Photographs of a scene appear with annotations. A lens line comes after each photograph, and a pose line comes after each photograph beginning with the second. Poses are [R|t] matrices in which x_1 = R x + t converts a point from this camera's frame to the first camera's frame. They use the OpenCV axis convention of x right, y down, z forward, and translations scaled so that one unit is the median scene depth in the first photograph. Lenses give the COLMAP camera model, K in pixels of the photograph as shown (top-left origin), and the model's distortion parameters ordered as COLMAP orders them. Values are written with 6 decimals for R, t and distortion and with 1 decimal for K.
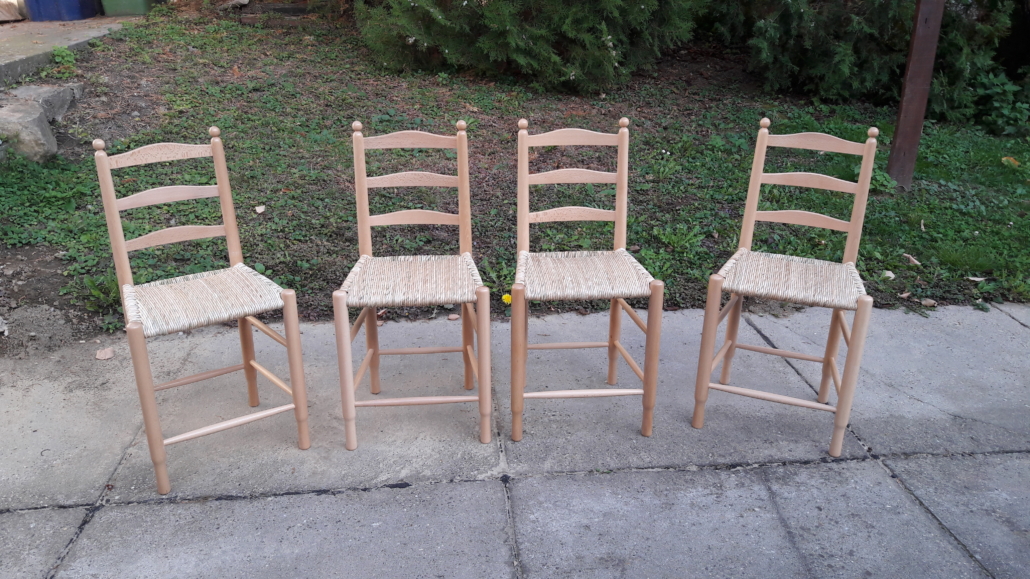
lens RADIAL K [[861.7, 0, 515.8], [0, 861.7, 293.3], [0, 0, 1]] dist [0.037155, -0.026222]
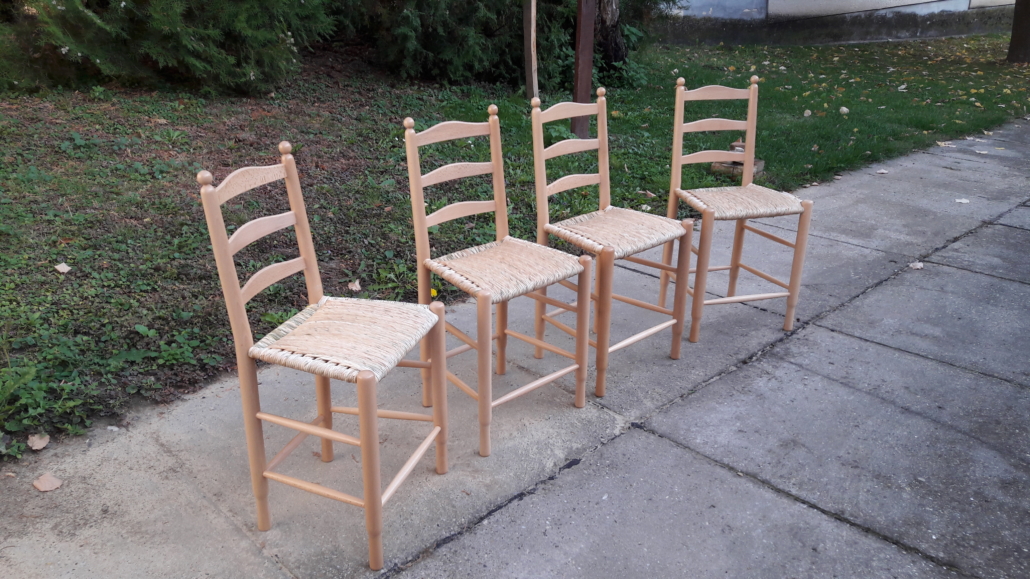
lens RADIAL K [[861.7, 0, 514.5], [0, 861.7, 287.8], [0, 0, 1]] dist [0.037155, -0.026222]
pose [[0.776241, -0.230701, 0.586709, -0.661264], [0.235221, 0.969419, 0.069980, -0.057305], [-0.584911, 0.083685, 0.806769, 0.187806]]
